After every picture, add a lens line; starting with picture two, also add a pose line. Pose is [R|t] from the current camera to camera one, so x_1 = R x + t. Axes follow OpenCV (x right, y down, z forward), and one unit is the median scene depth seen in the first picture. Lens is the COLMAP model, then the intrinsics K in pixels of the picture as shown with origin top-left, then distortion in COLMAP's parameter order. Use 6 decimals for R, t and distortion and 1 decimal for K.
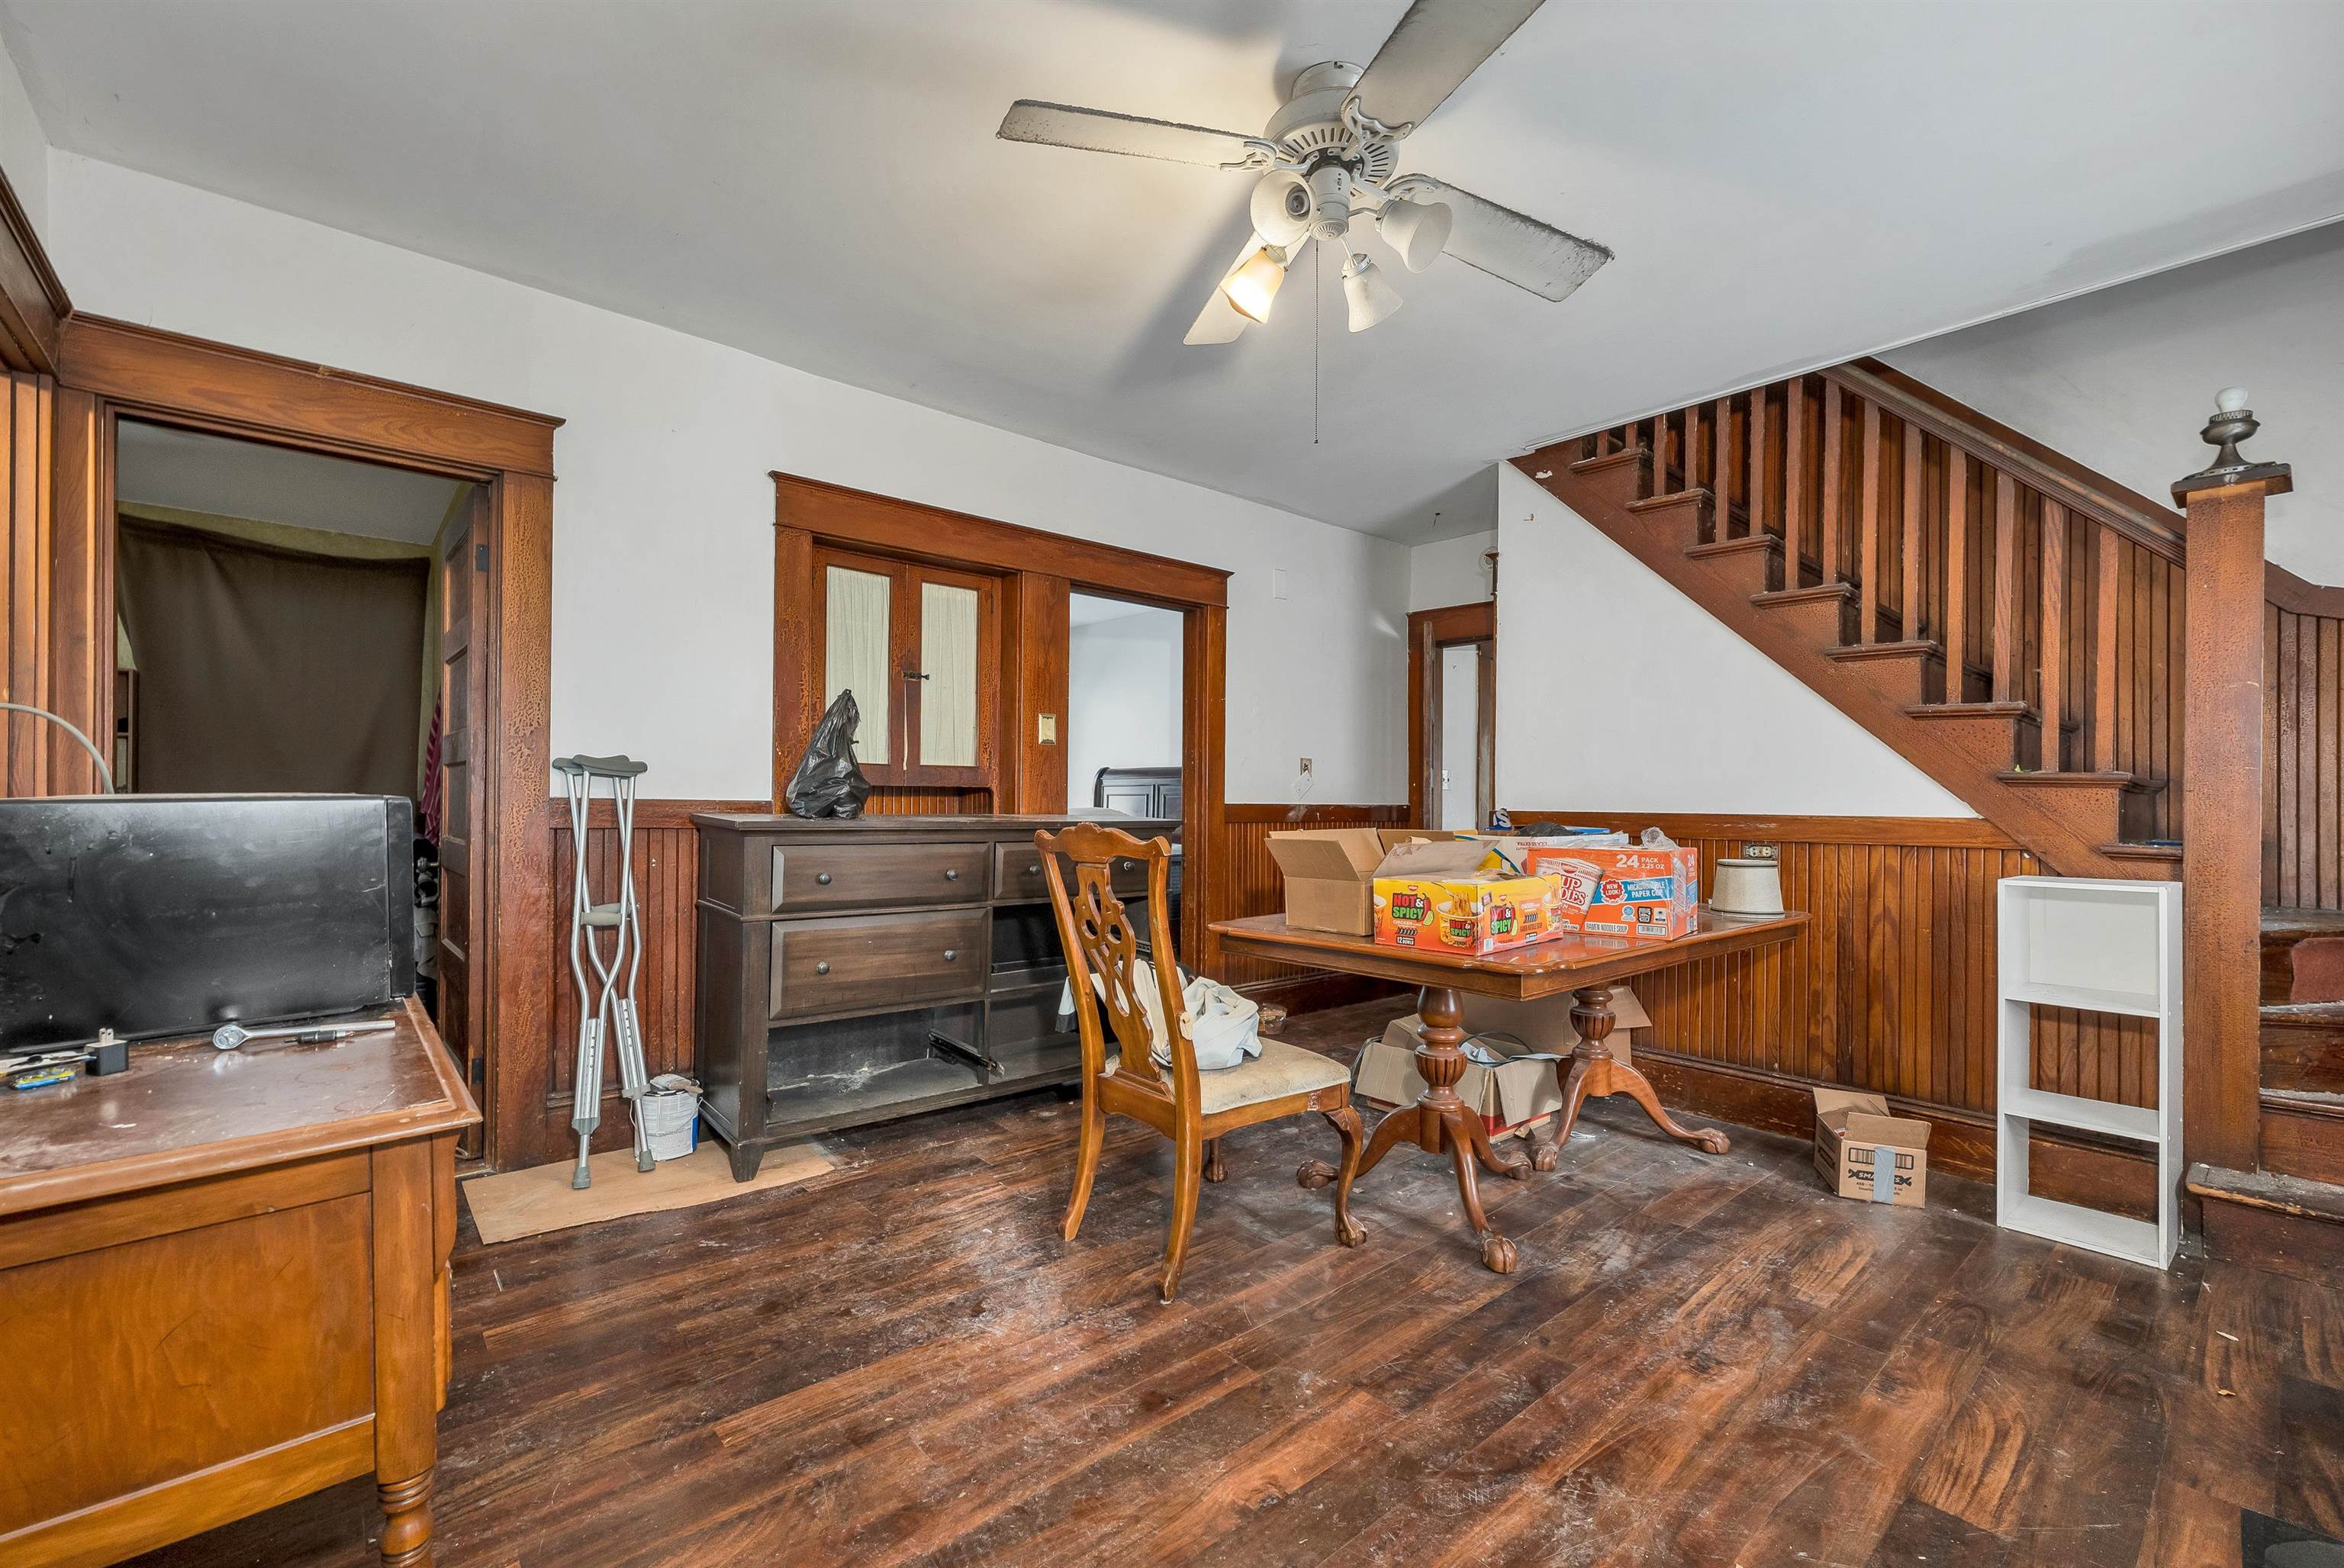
lens RADIAL K [[988.7, 0, 1175.5], [0, 988.7, 809.6], [0, 0, 1]] dist [0.003097, -0.000202]
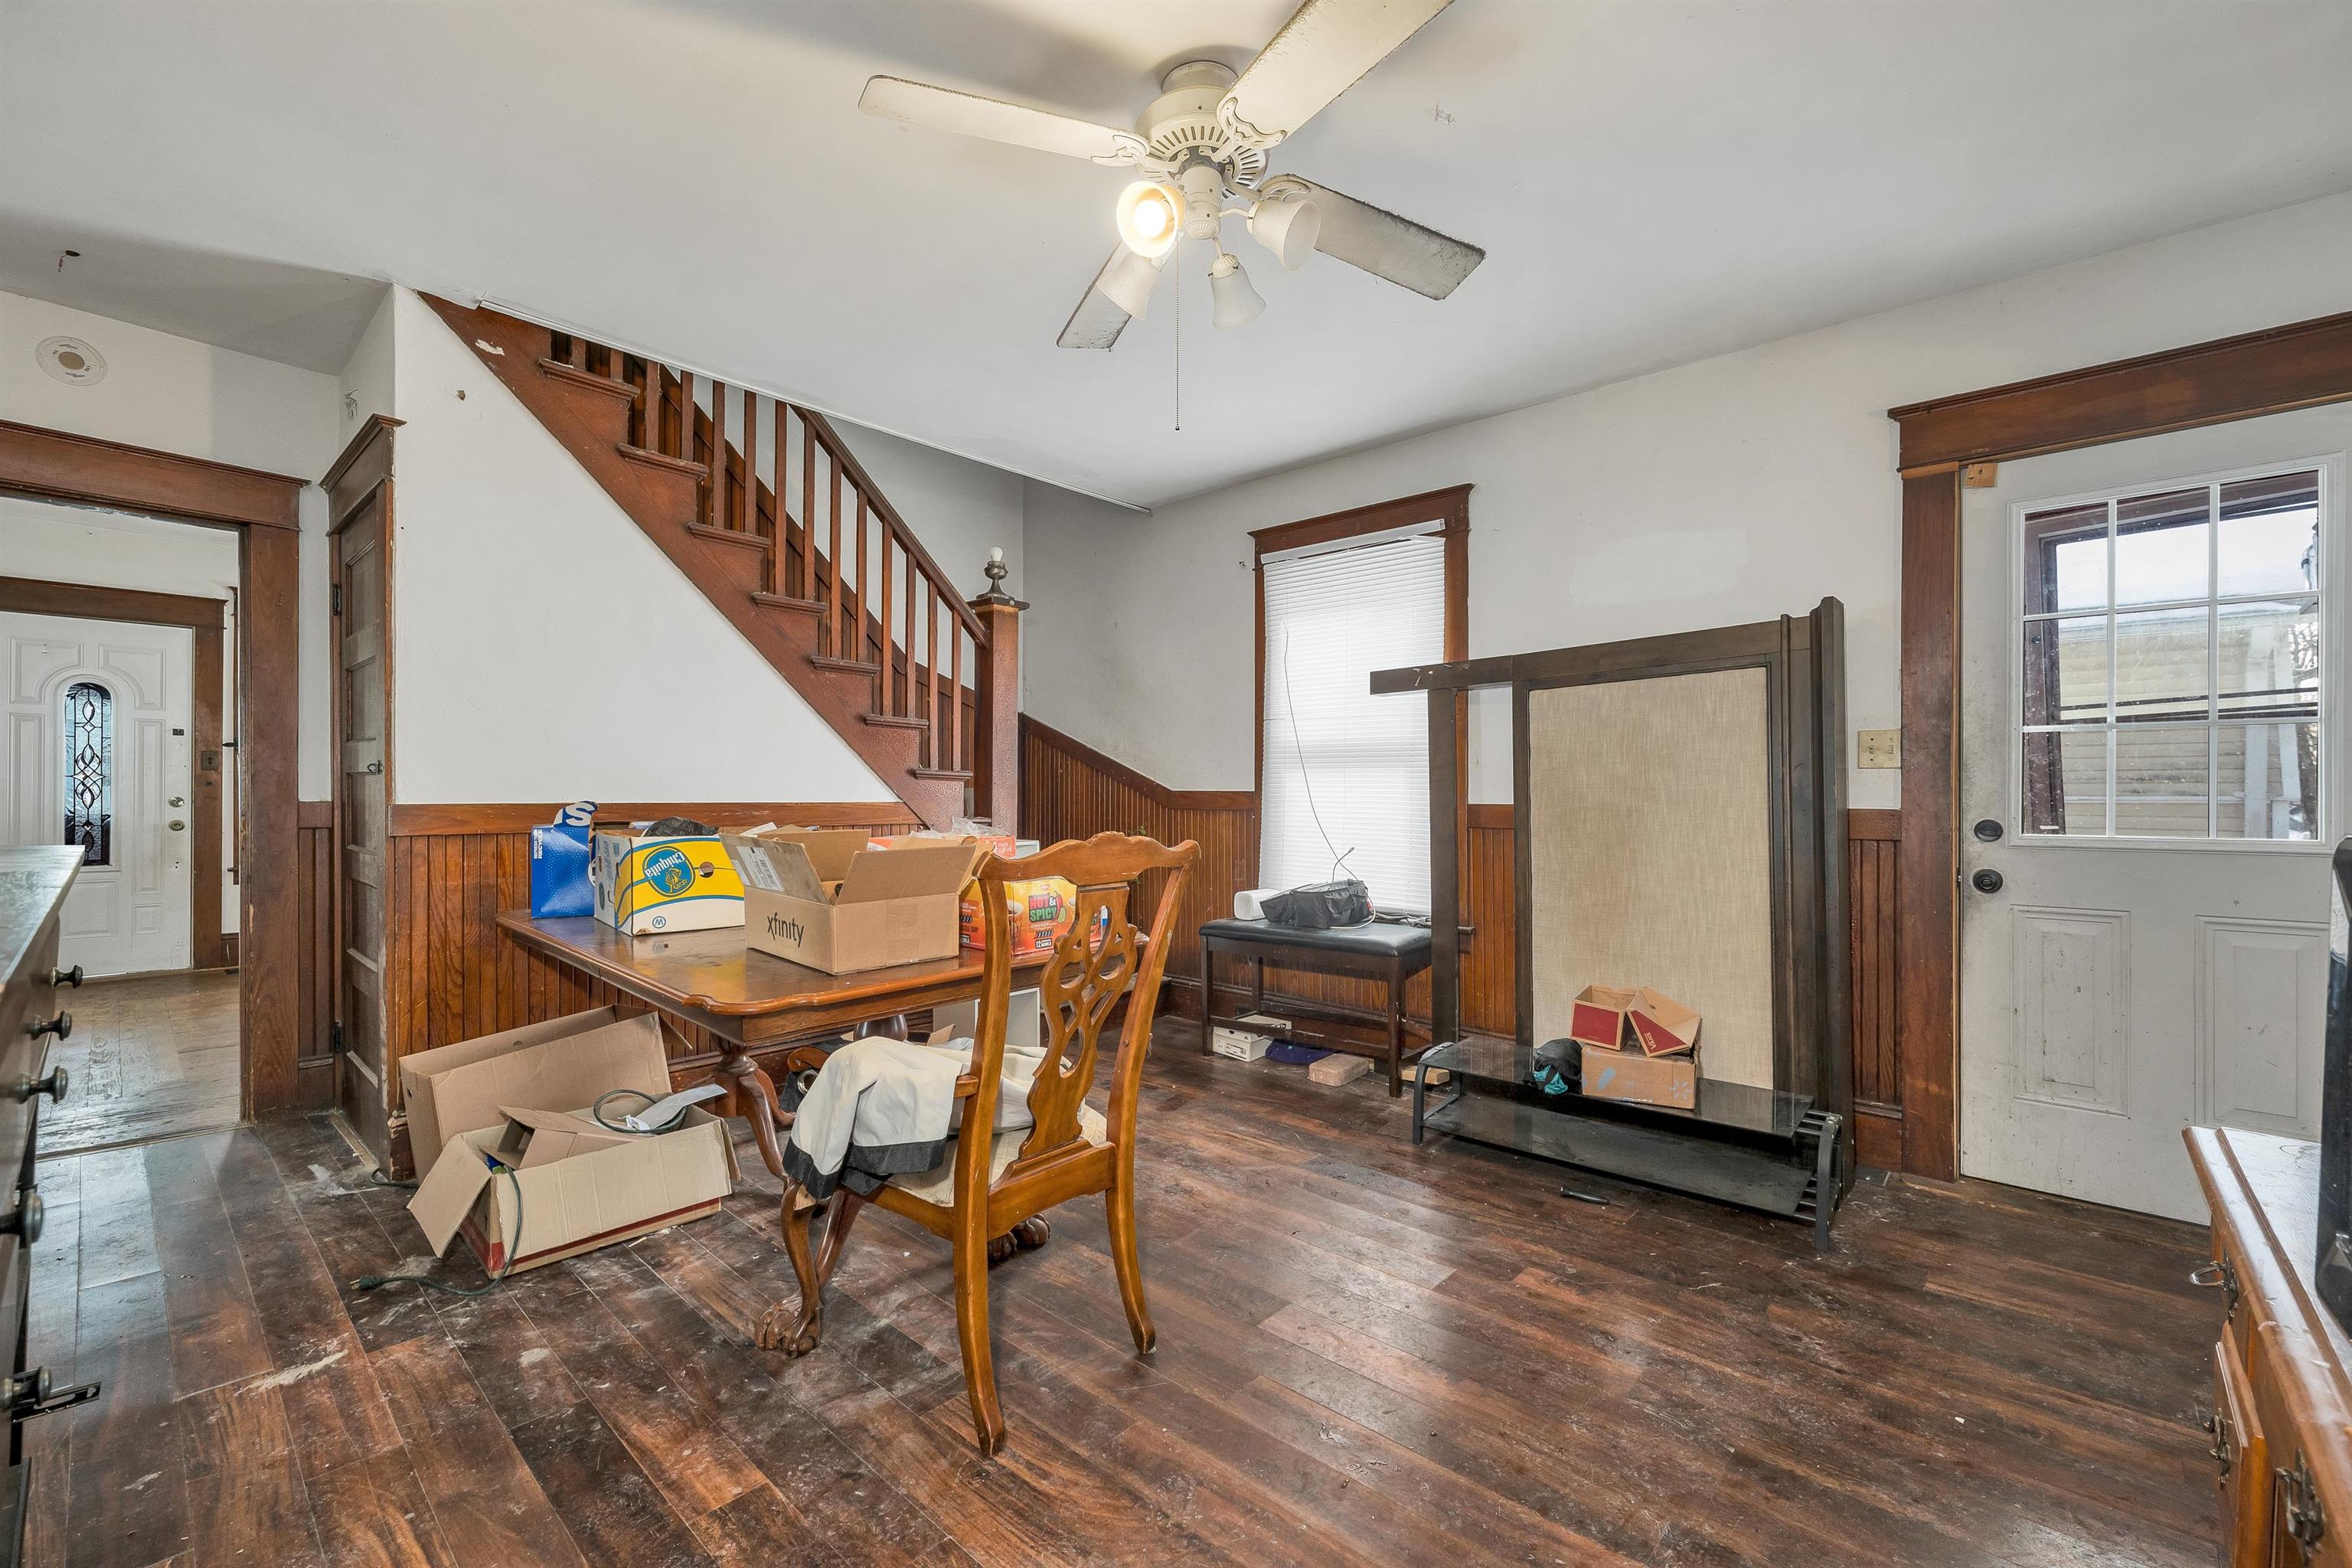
lens RADIAL K [[958.5, 0, 1204.2], [0, 958.5, 795.8], [0, 0, 1]] dist [0.001713, 0.000400]
pose [[-0.122649, -0.013727, 0.992355, -0.517486], [0.001260, 0.999901, 0.013987, -0.016466], [-0.992449, 0.002966, -0.122619, 0.704617]]
